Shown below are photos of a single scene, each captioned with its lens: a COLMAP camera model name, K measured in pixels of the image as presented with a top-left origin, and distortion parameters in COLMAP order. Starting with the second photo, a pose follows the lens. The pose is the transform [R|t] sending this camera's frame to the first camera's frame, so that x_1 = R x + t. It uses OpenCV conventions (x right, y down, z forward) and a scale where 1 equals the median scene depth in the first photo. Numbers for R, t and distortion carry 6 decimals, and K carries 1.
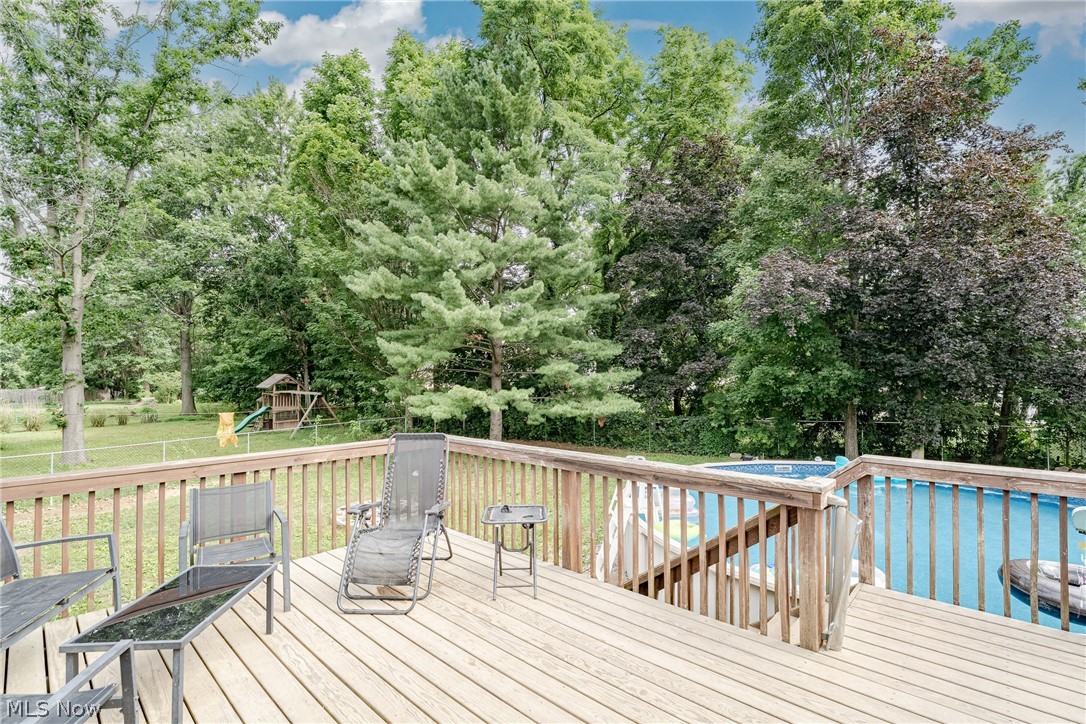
lens RADIAL K [[498.8, 0, 538.7], [0, 498.8, 363.8], [0, 0, 1]] dist [-0.000194, -0.000167]
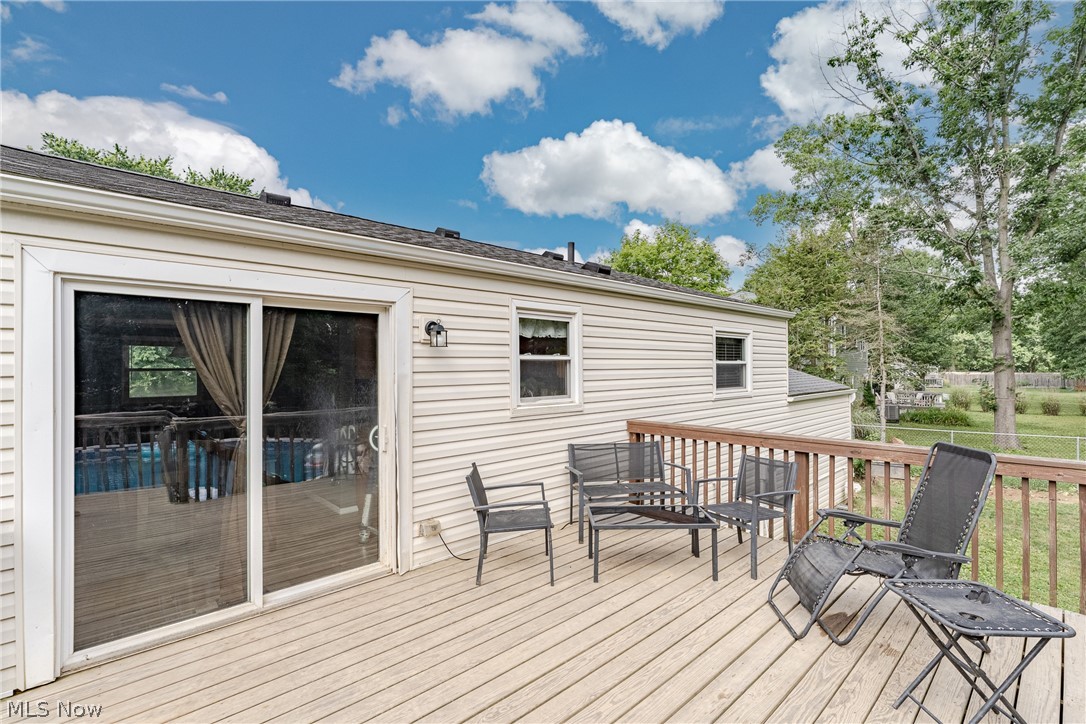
lens RADIAL K [[498.8, 0, 538.7], [0, 498.8, 363.8], [0, 0, 1]] dist [-0.000194, -0.000167]
pose [[-0.053926, 0.003279, -0.998540, 0.126496], [0.028918, 0.999580, 0.001720, 0.003268], [0.998126, -0.028783, -0.053998, 0.128206]]
